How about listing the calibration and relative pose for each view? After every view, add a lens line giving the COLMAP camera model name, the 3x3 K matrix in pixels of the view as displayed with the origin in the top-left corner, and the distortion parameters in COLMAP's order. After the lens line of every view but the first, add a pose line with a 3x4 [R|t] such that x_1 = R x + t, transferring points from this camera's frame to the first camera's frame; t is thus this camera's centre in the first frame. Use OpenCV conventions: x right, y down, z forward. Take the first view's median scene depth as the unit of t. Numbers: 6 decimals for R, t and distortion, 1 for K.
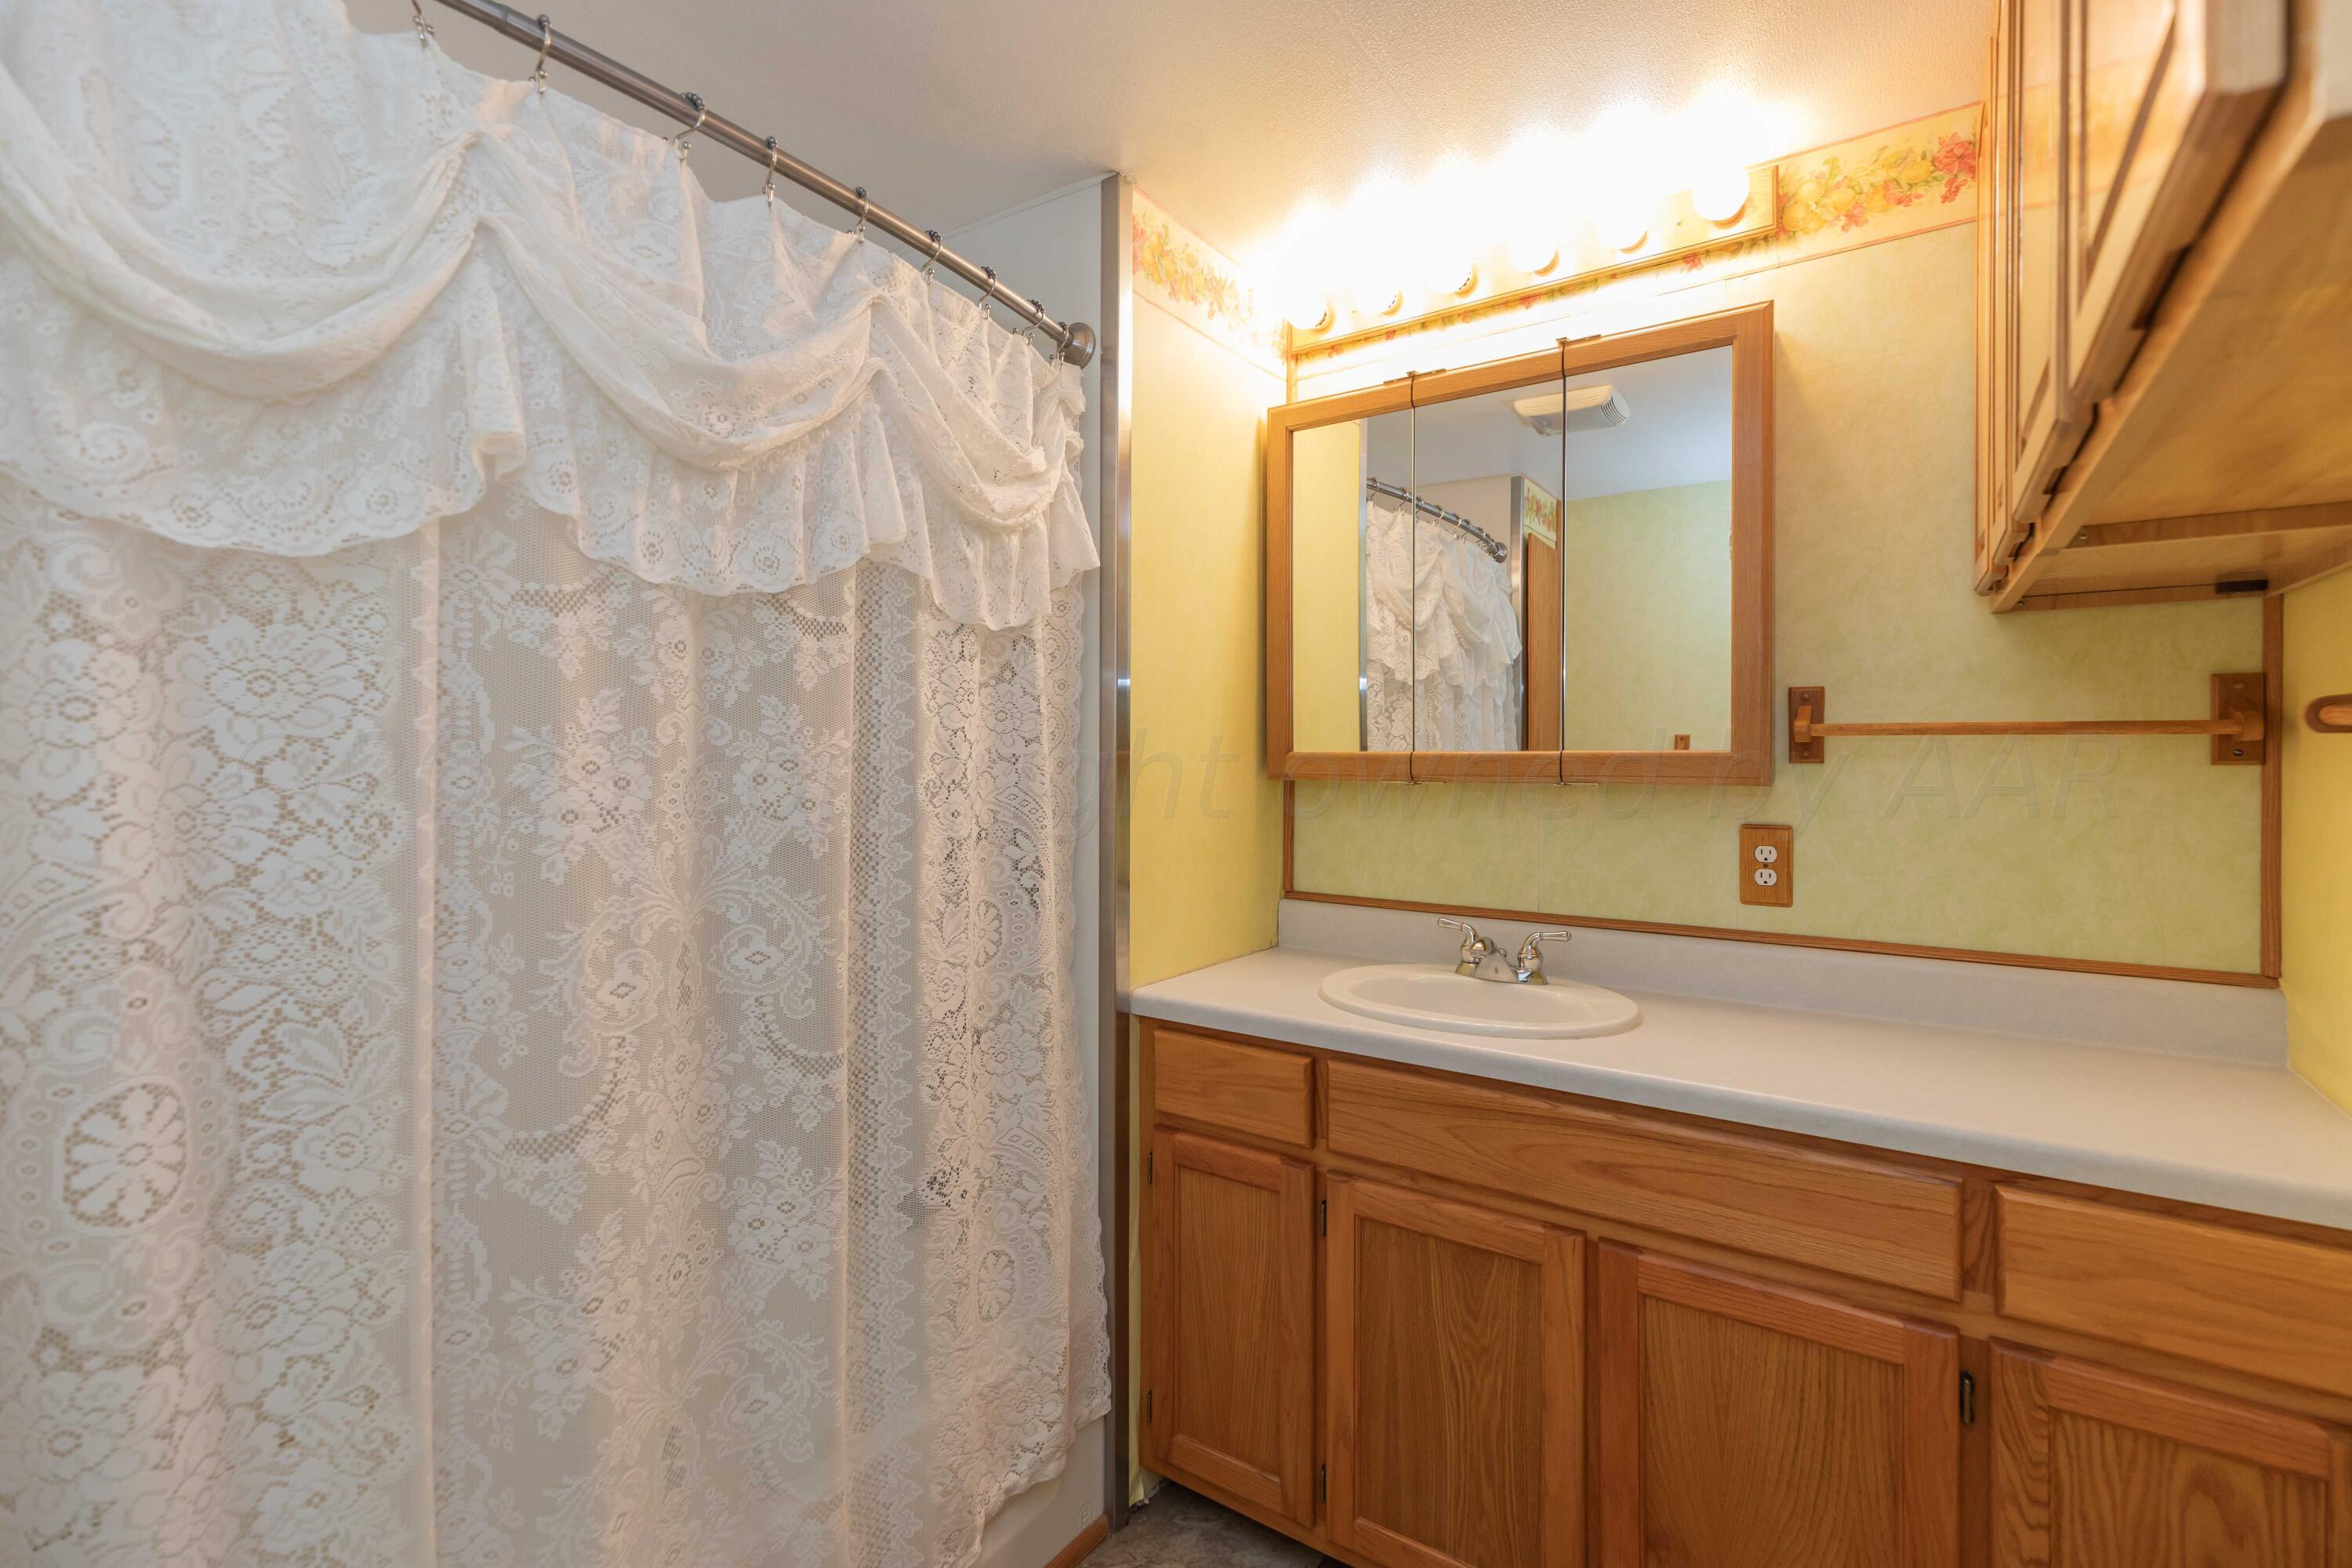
lens RADIAL K [[1005.2, 0, 1218.7], [0, 1005.2, 763.2], [0, 0, 1]] dist [0.003127, 0.000128]
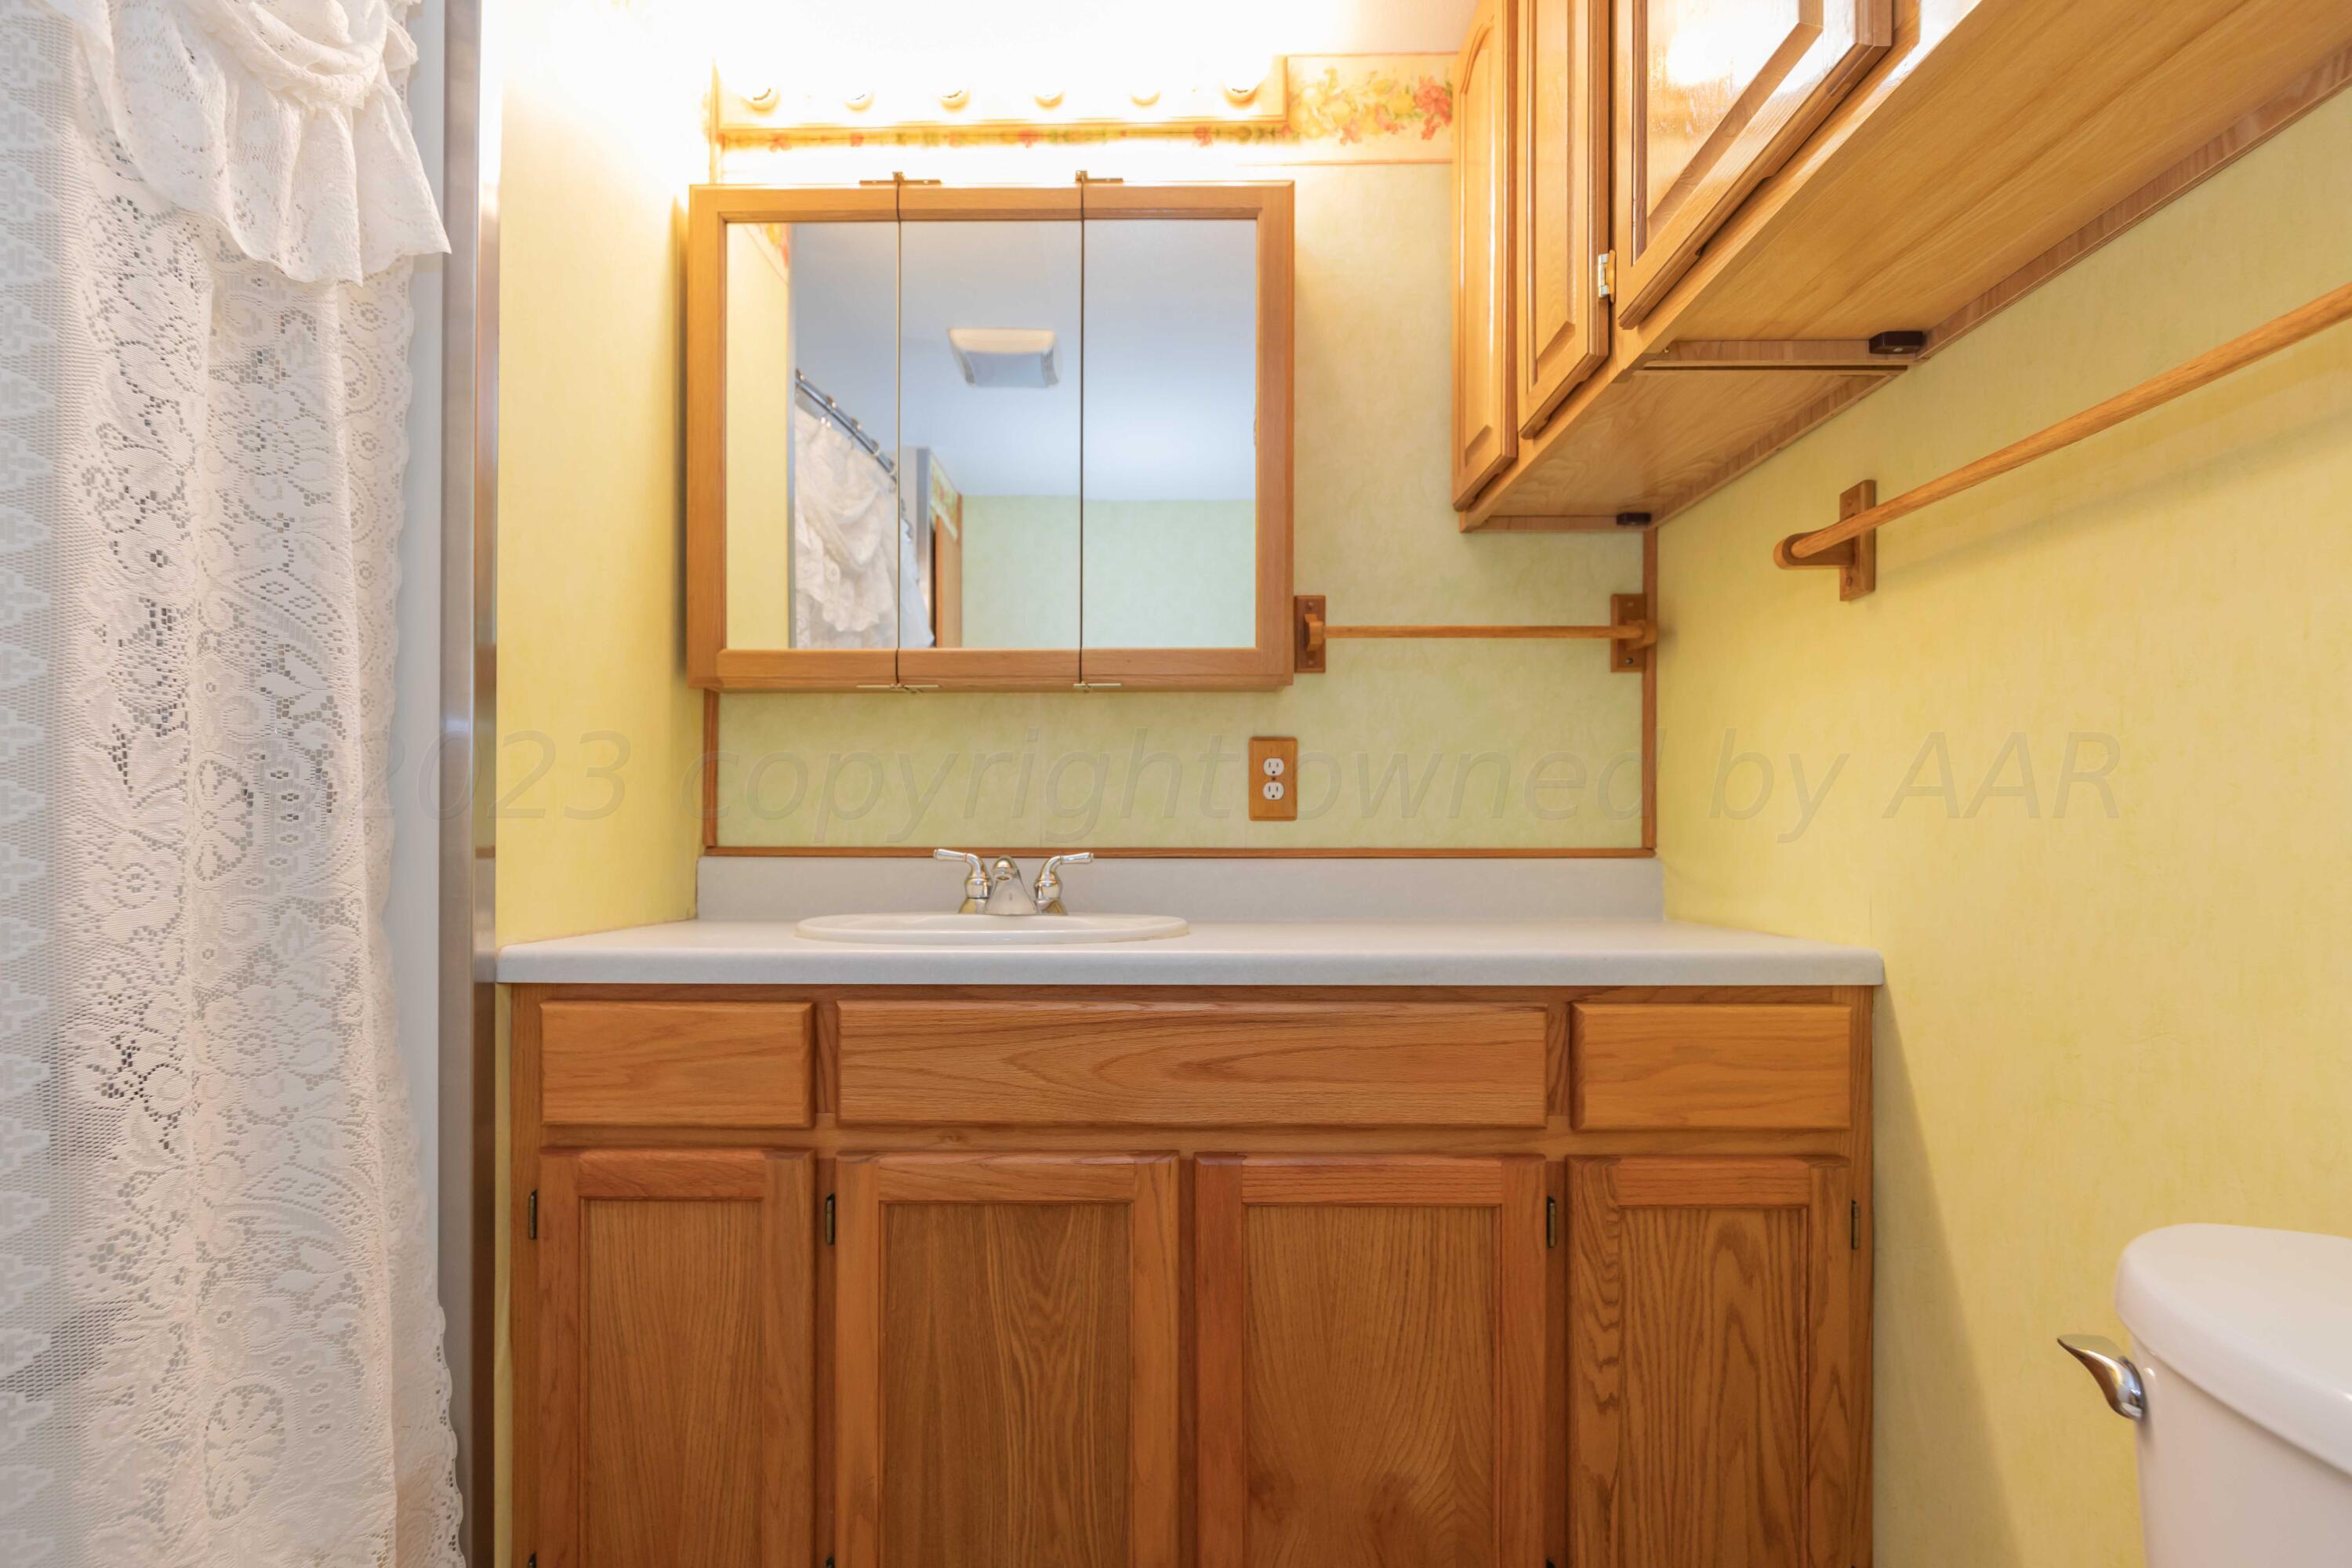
lens RADIAL K [[1079.0, 0, 1198.5], [0, 1079.0, 796.9], [0, 0, 1]] dist [-0.000653, -0.000036]
pose [[0.844251, 0.002231, 0.535944, -0.092260], [-0.001223, 0.999997, -0.002237, 0.154019], [-0.535947, 0.001234, 0.844251, 0.206920]]
